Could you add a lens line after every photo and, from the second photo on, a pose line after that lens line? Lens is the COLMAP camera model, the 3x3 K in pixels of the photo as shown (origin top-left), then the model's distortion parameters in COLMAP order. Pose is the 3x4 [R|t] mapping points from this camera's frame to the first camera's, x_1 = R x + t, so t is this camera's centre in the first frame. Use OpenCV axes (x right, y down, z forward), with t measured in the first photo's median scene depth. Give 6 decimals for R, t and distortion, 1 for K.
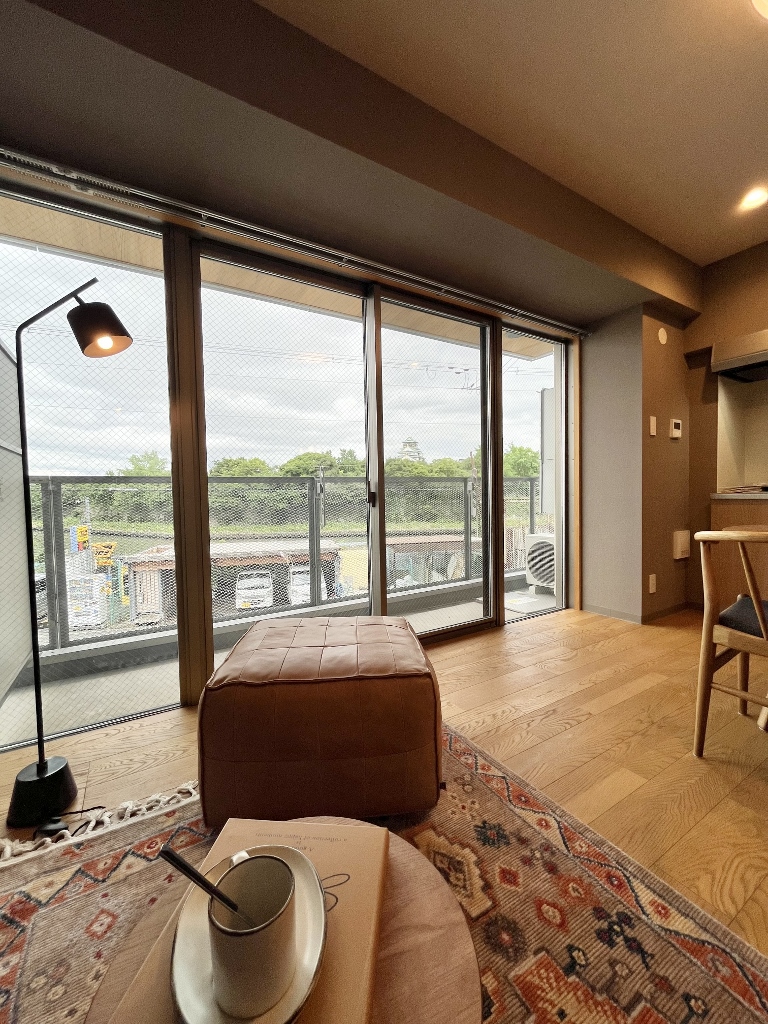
lens RADIAL K [[412.7, 0, 383.0], [0, 412.7, 509.9], [0, 0, 1]] dist [-0.000815, 0.000493]
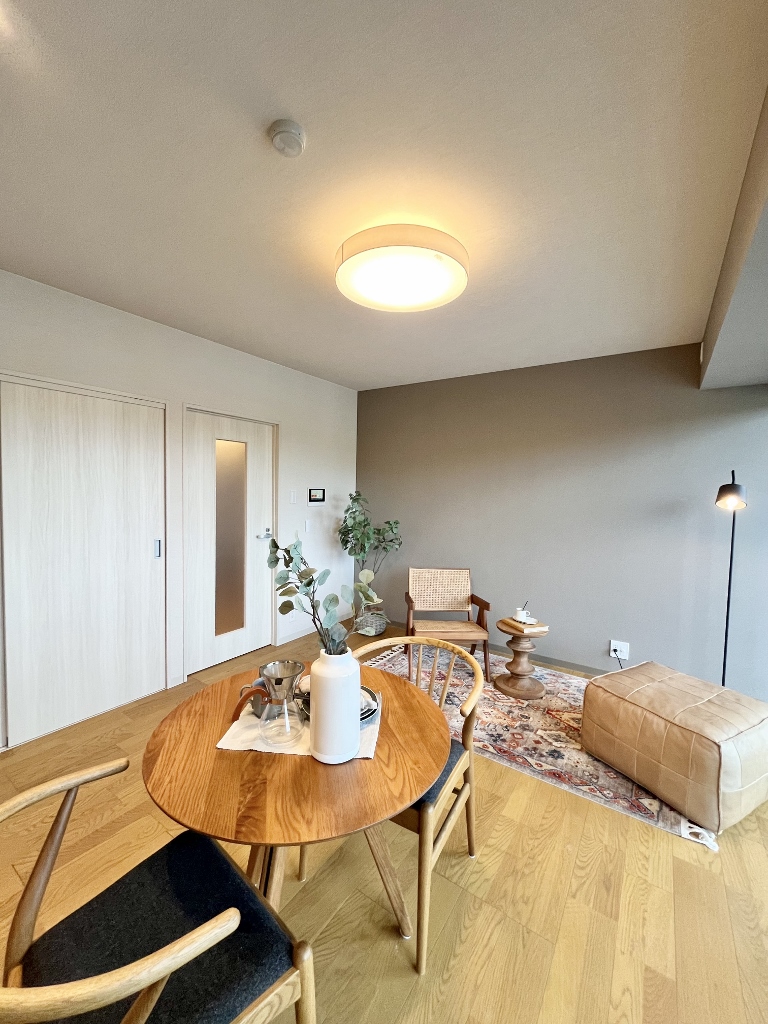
lens RADIAL K [[412.7, 0, 384.7], [0, 412.7, 513.6], [0, 0, 1]] dist [-0.000815, 0.000493]
pose [[-0.907471, 0.025592, -0.419335, 2.093278], [-0.018111, 0.994832, 0.099909, -0.667876], [0.419725, 0.098260, -0.902317, 2.670529]]
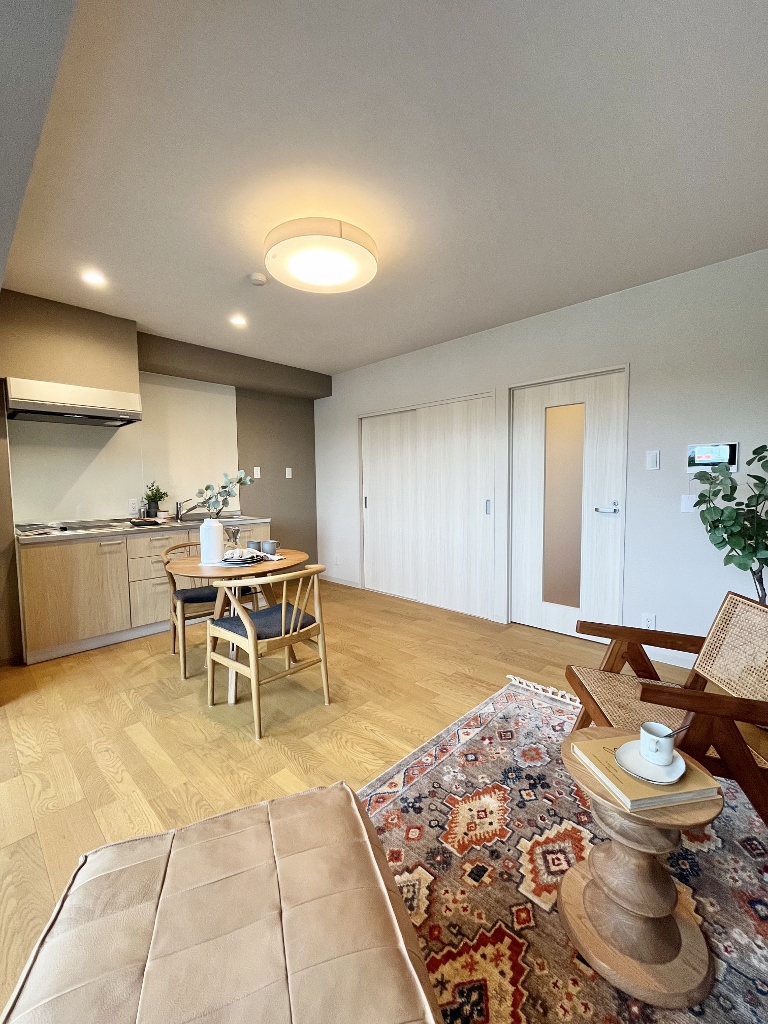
lens RADIAL K [[412.7, 0, 380.4], [0, 412.7, 511.1], [0, 0, 1]] dist [-0.000815, 0.000493]
pose [[-0.262371, -0.043522, 0.963985, -0.956128], [0.051044, 0.996958, 0.058904, -0.339581], [-0.963616, 0.064660, -0.259351, 1.327063]]
